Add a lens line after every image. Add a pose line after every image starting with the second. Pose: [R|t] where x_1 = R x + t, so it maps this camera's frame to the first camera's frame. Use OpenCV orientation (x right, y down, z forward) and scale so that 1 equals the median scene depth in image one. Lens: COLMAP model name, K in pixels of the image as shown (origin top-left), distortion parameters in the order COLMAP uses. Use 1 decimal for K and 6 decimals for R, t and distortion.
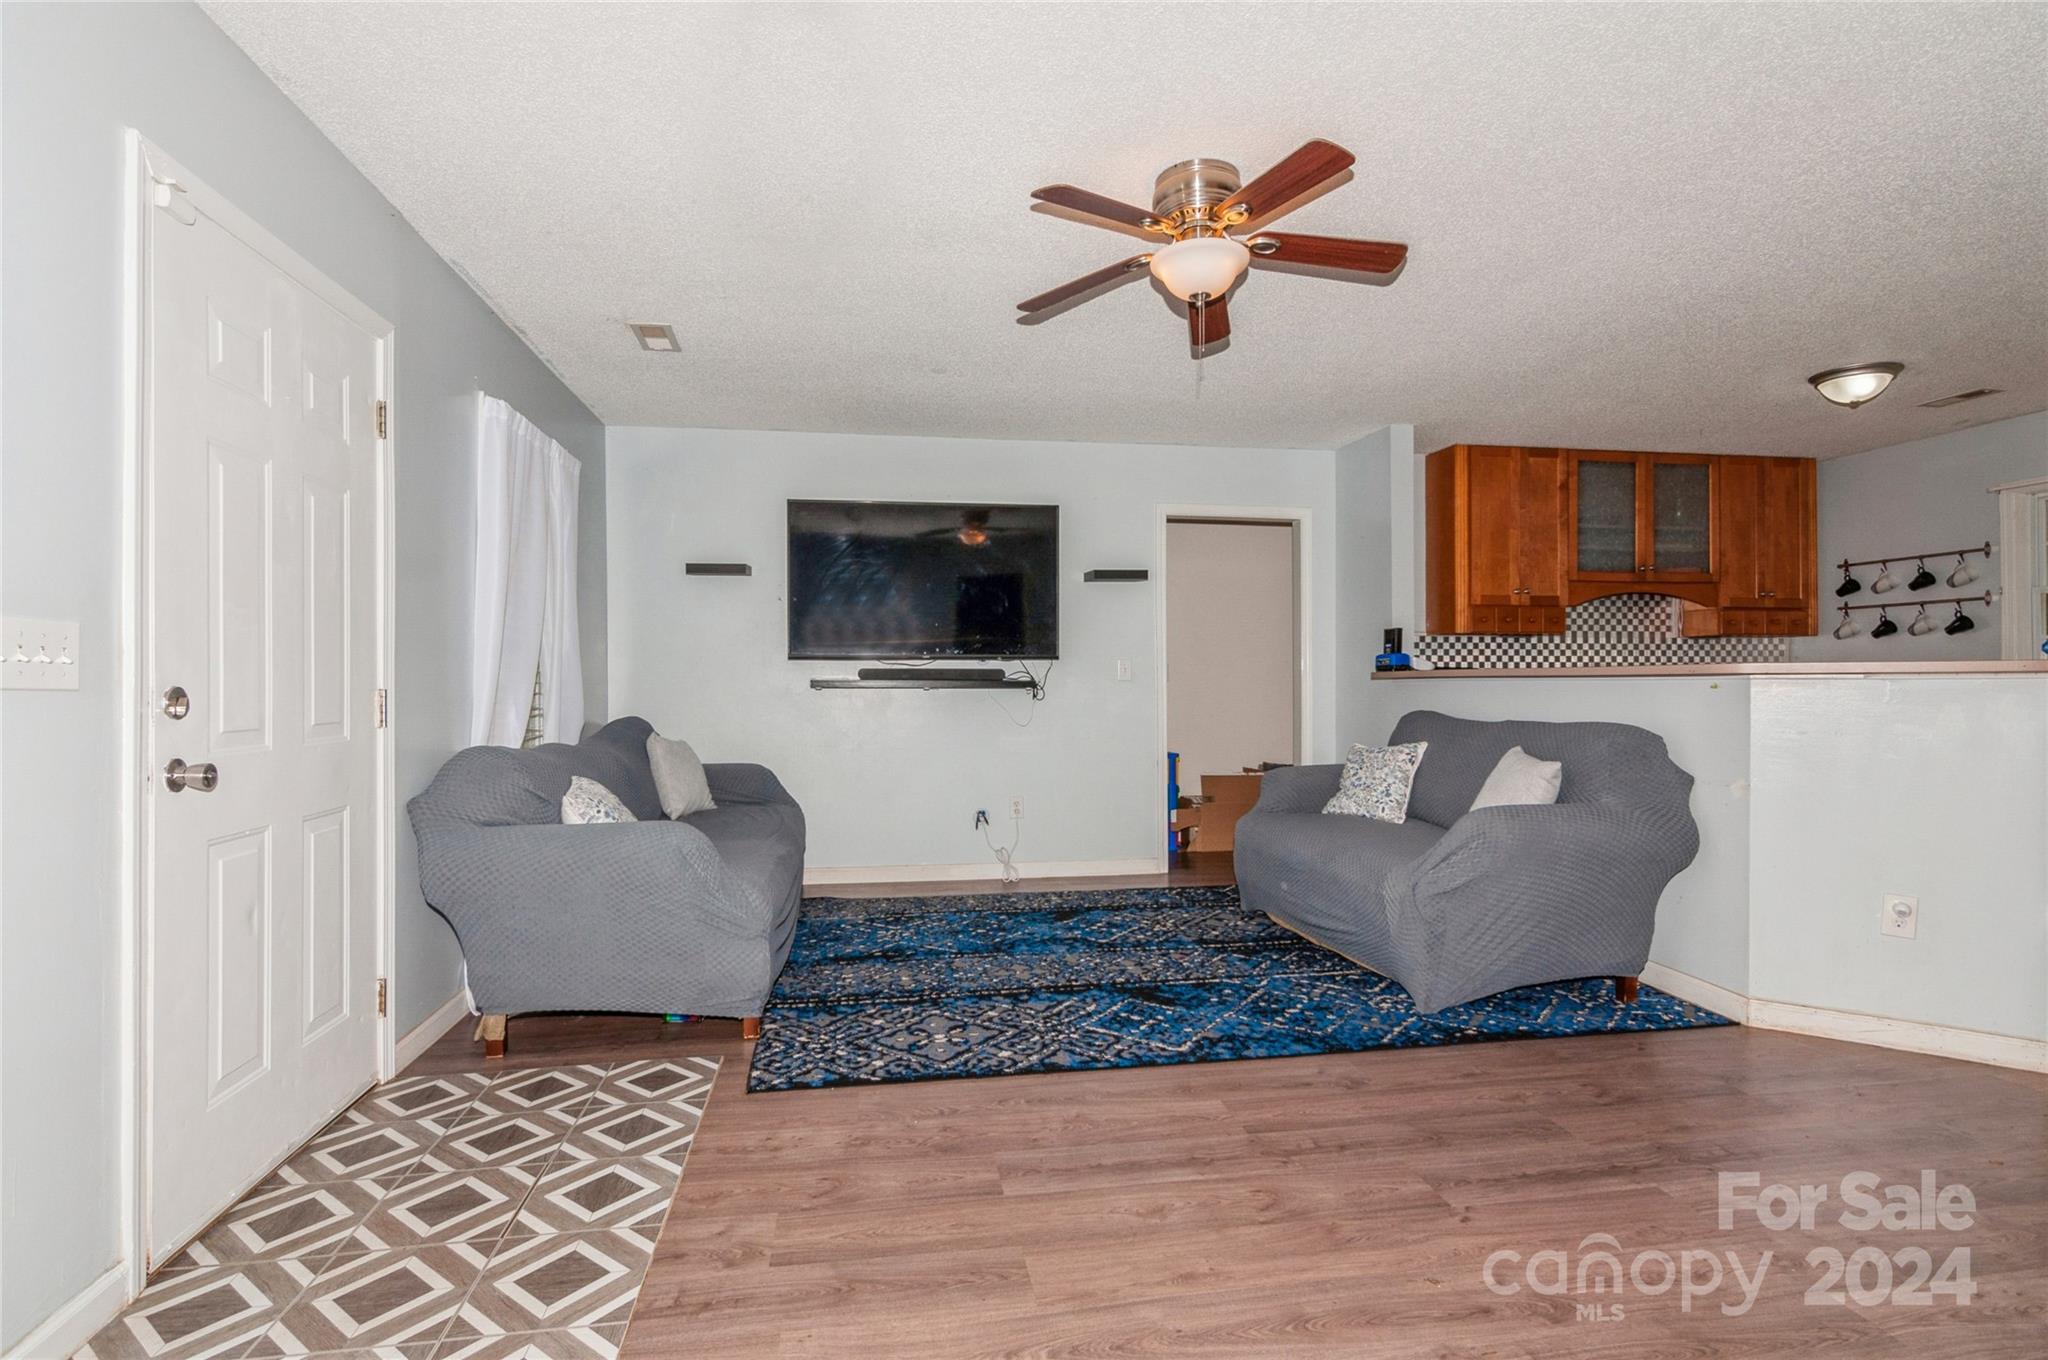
lens RADIAL K [[992.9, 0, 999.1], [0, 992.9, 669.4], [0, 0, 1]] dist [-0.019501, -0.001475]
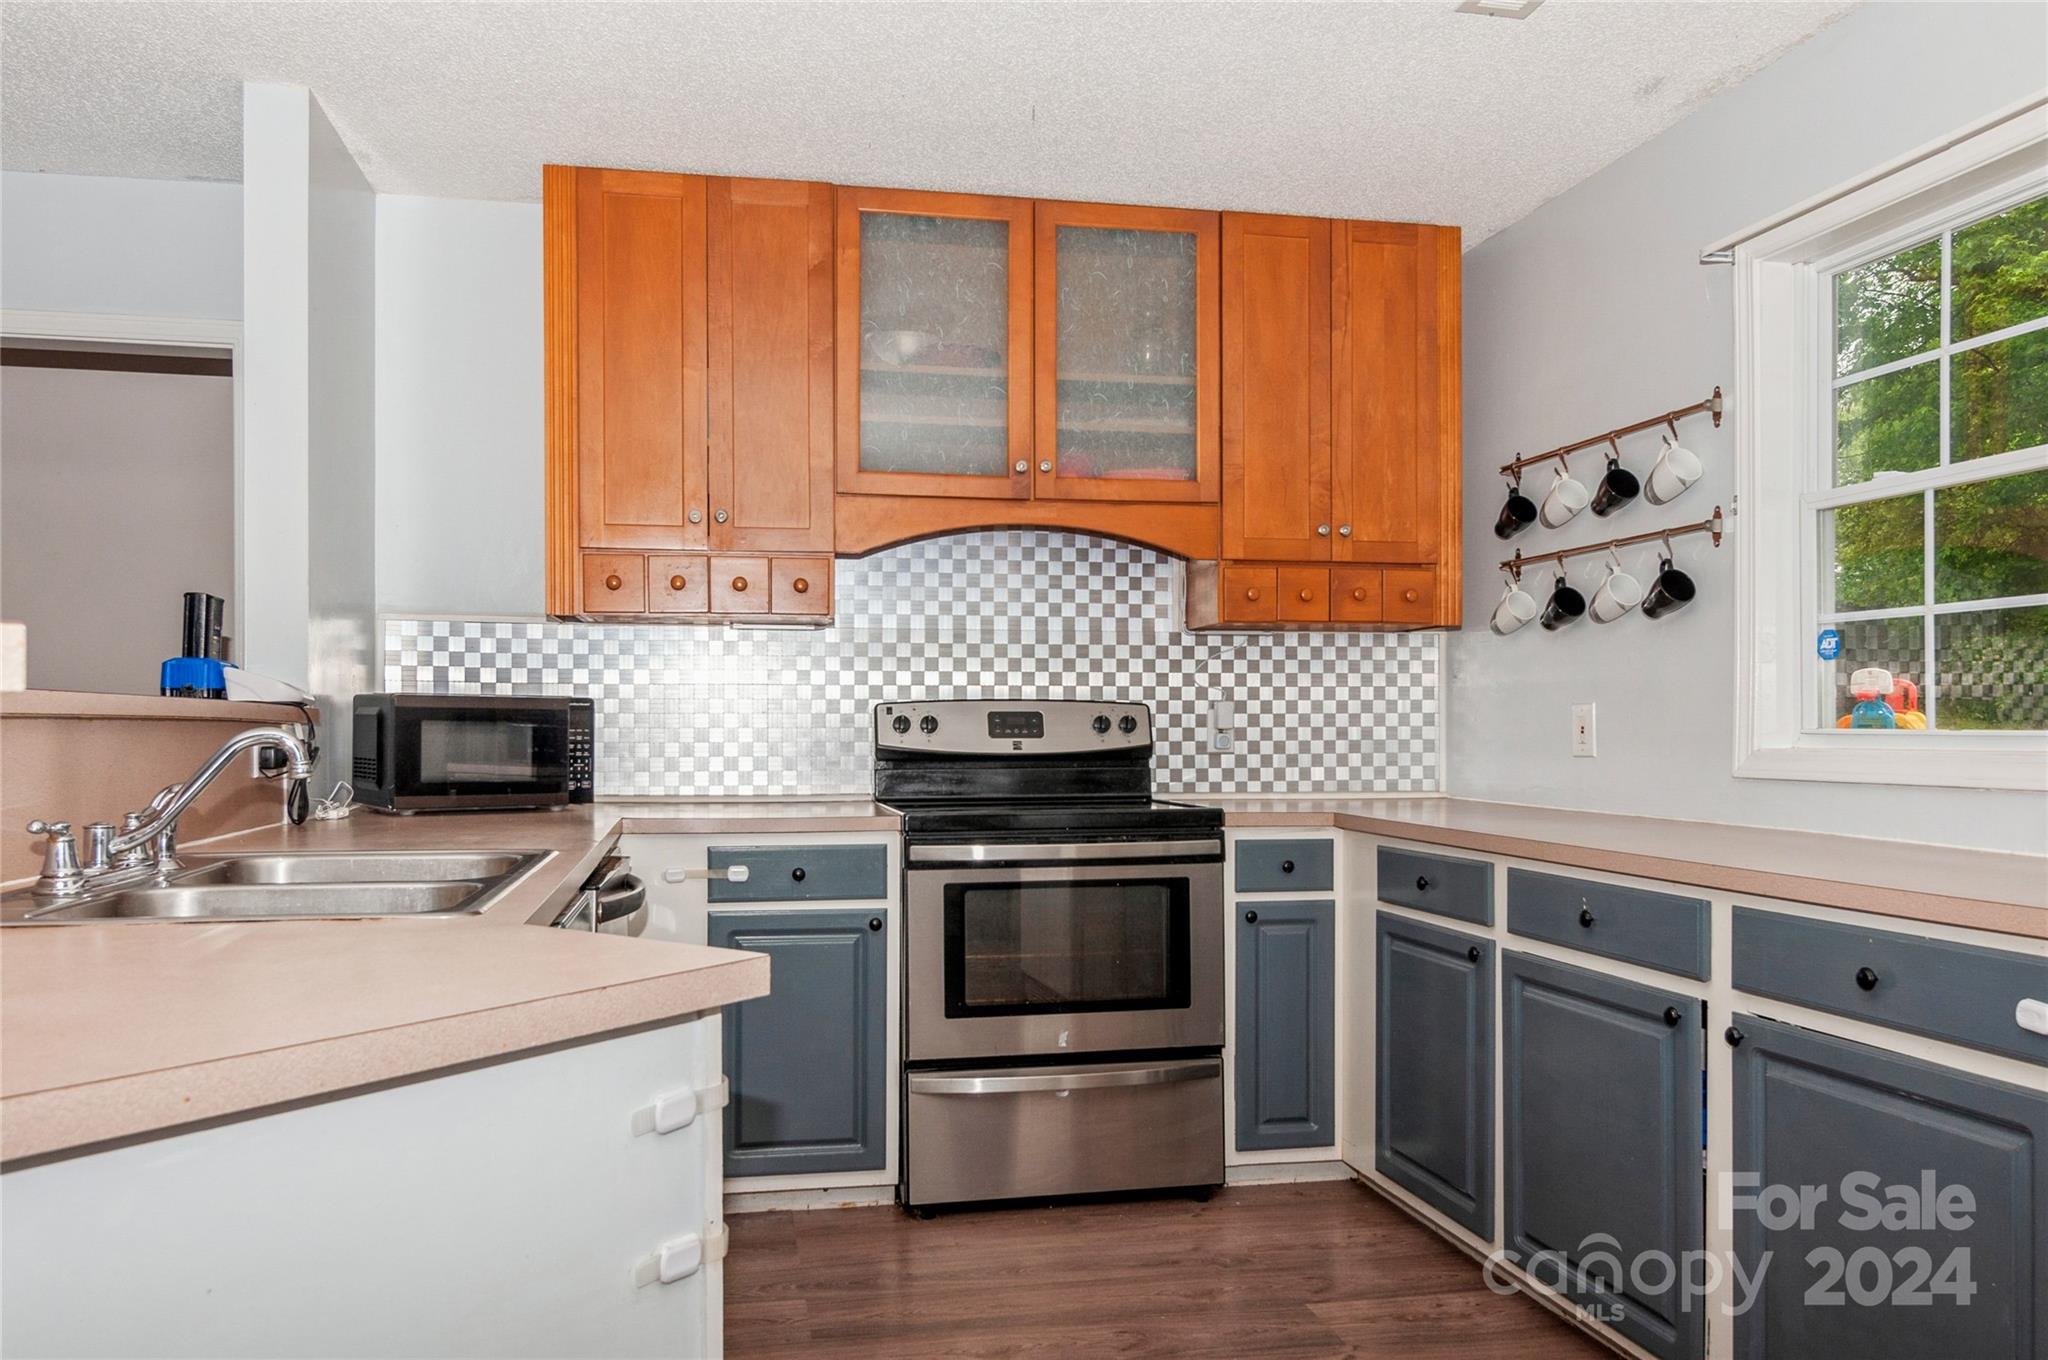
lens RADIAL K [[1437.7, 0, 1024.0], [0, 1437.7, 680.0], [0, 0, 1]] dist [-0.001077, 0.001132]
pose [[0.996668, -0.004992, 0.081413, 0.593232], [0.005861, 0.999928, -0.010438, -0.003959], [-0.081355, 0.010881, 0.996626, 0.371570]]
